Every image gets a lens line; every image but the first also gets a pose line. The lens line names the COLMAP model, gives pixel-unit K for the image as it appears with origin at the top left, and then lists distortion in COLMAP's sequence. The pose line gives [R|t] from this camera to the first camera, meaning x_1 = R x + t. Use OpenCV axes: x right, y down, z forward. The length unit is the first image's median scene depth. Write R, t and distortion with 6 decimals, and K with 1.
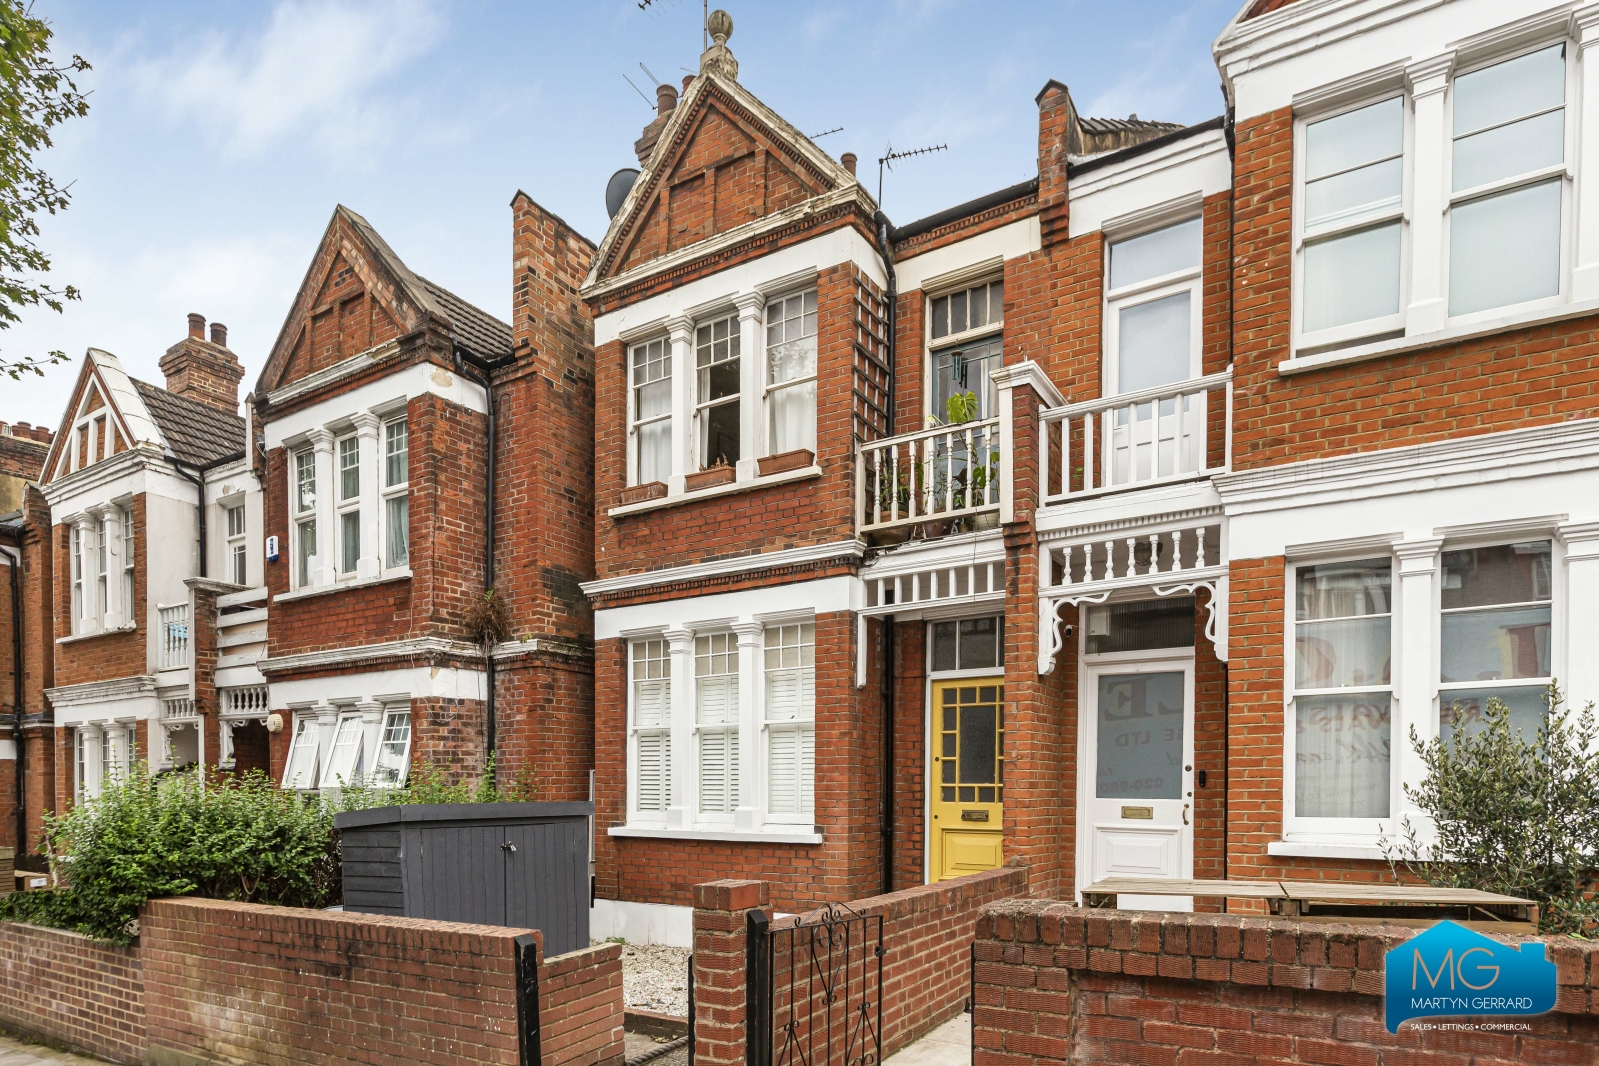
lens RADIAL K [[912.2, 0, 801.2], [0, 912.2, 535.8], [0, 0, 1]] dist [0.007393, -0.003430]
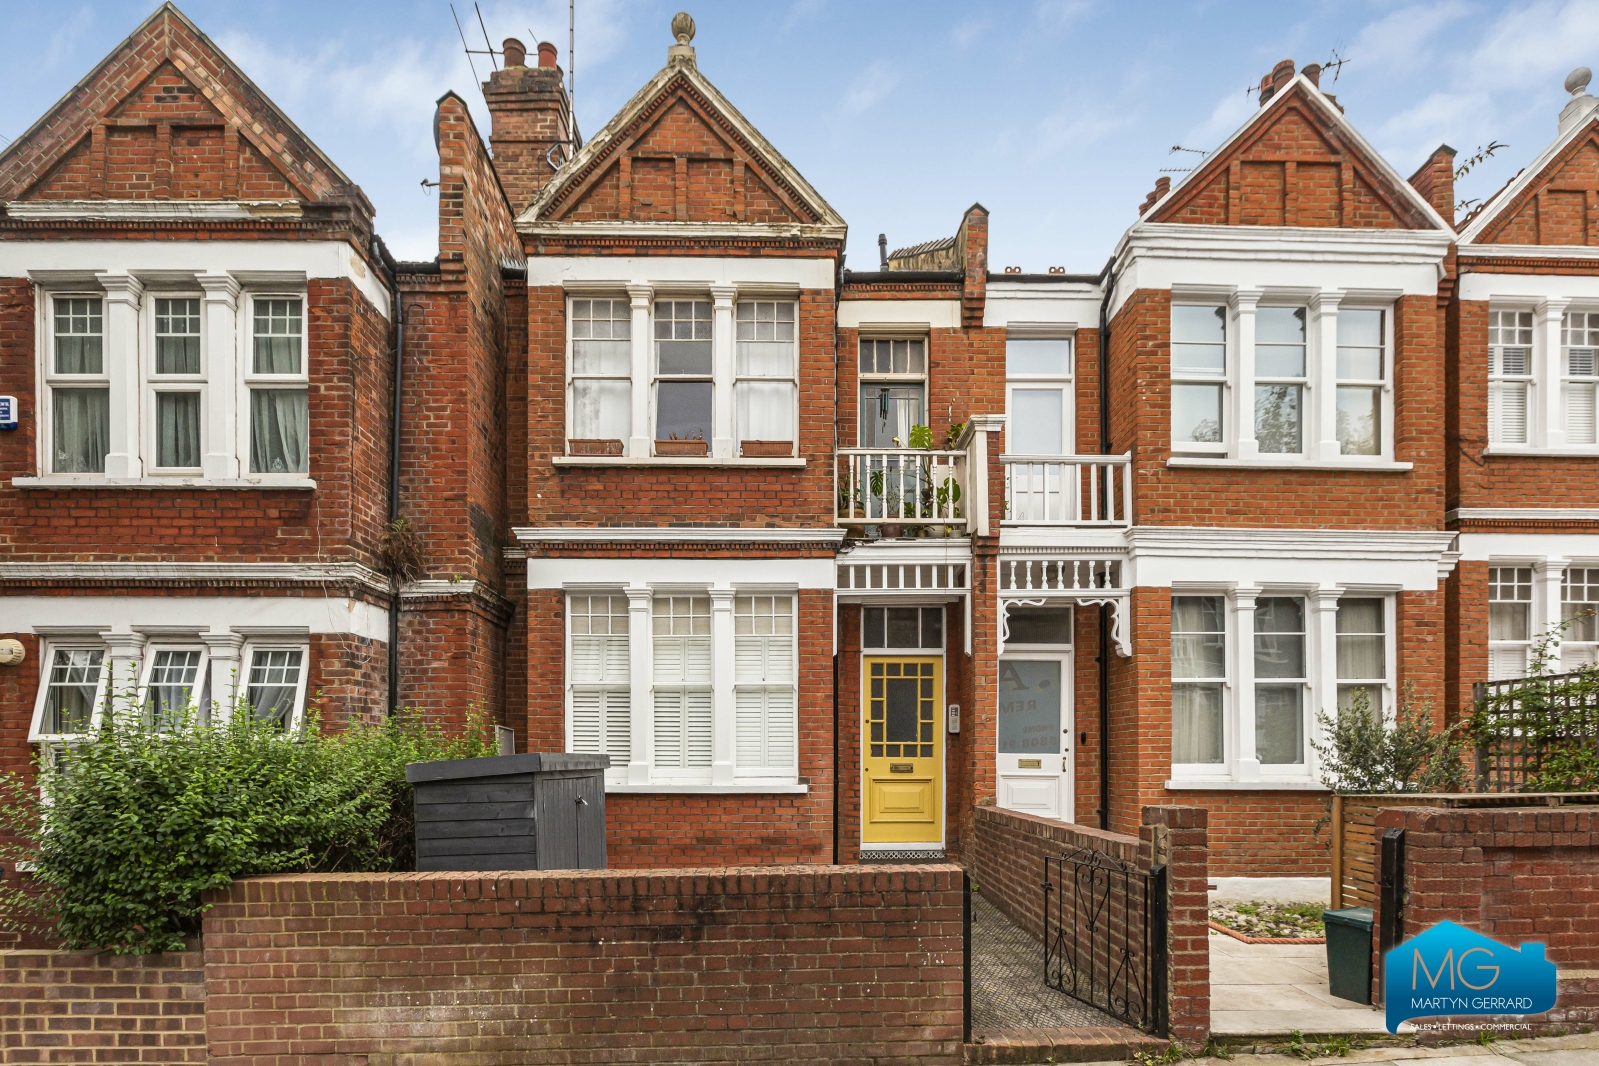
lens RADIAL K [[790.7, 0, 799.8], [0, 790.7, 534.0], [0, 0, 1]] dist [0.001231, 0.000911]
pose [[0.836905, 0.151164, 0.526060, -0.483586], [-0.146068, 0.987933, -0.051505, 0.065741], [-0.527498, -0.033736, 0.848886, 0.169249]]
